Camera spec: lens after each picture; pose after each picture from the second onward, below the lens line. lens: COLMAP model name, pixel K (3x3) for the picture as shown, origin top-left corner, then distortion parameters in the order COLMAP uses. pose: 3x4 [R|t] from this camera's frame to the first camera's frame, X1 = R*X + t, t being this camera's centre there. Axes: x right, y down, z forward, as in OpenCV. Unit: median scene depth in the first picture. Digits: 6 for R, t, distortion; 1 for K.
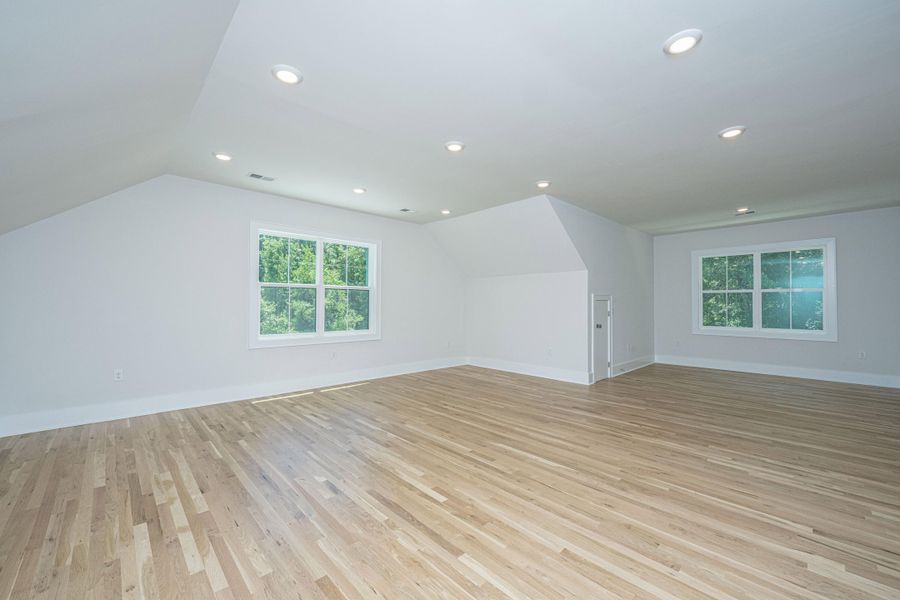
lens RADIAL K [[349.2, 0, 450.0], [0, 349.2, 300.0], [0, 0, 1]] dist [-0.000343, -0.000007]
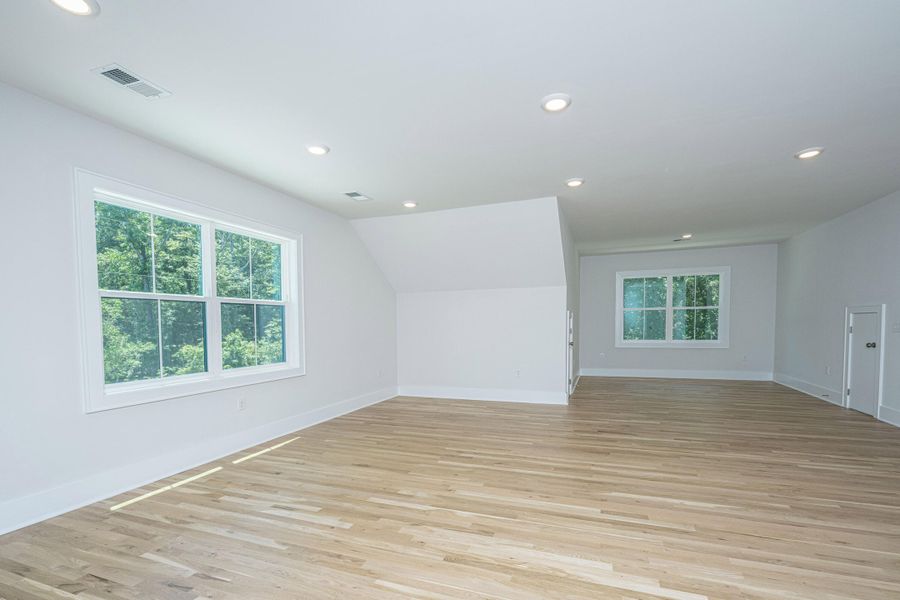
lens RADIAL K [[359.8, 0, 454.8], [0, 359.8, 338.4], [0, 0, 1]] dist [-0.000837, -0.000025]
pose [[0.889273, -0.033374, 0.456157, -0.471008], [0.010102, 0.998524, 0.053361, 0.004386], [-0.457265, -0.042844, 0.888298, 0.373832]]
